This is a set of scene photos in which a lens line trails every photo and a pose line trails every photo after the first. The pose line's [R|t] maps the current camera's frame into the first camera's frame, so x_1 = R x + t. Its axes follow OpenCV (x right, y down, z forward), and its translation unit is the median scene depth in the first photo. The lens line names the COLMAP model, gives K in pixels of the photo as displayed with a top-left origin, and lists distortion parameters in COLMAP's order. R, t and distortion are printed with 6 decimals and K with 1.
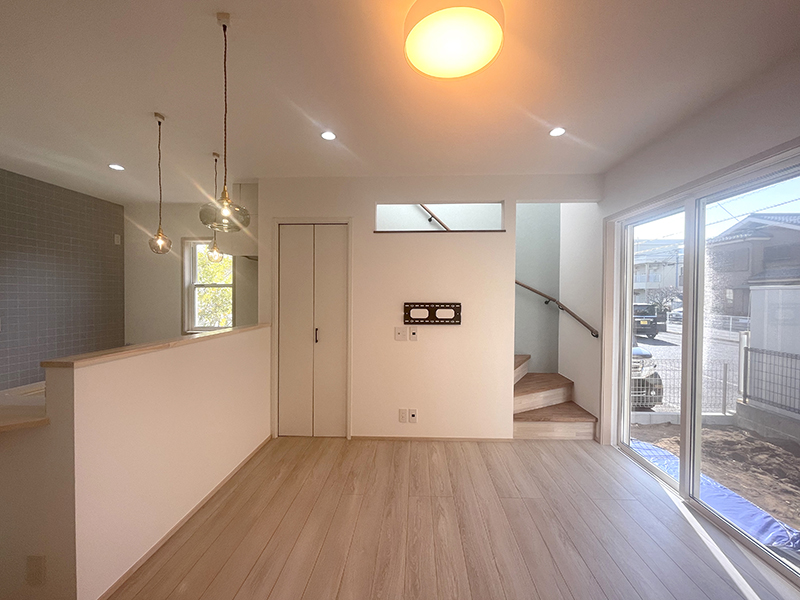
lens RADIAL K [[322.4, 0, 400.0], [0, 322.4, 300.0], [0, 0, 1]] dist [-0.000843, -0.000450]
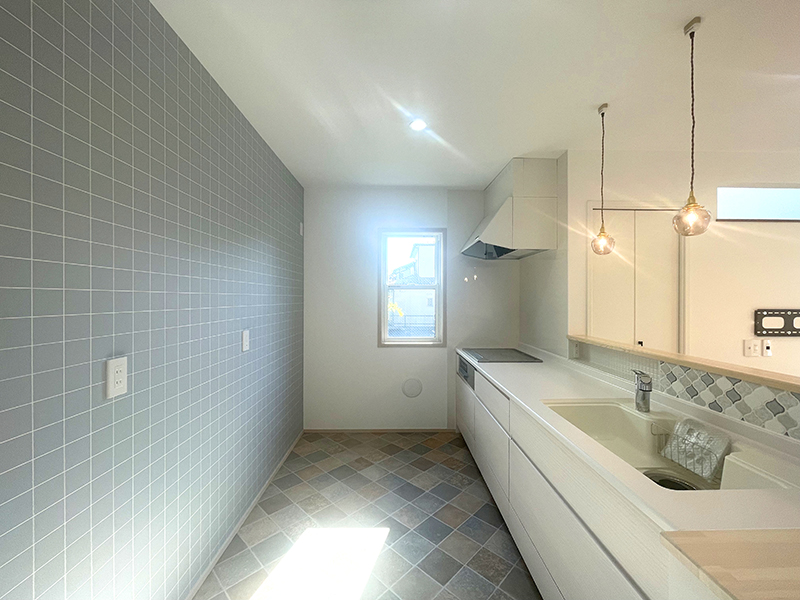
lens RADIAL K [[322.4, 0, 400.0], [0, 322.4, 300.0], [0, 0, 1]] dist [-0.000843, -0.000450]
pose [[0.997844, 0.002936, 0.065565, -0.922313], [-0.002034, 0.999903, -0.013810, -0.001774], [-0.065599, 0.013647, 0.997753, 0.258096]]
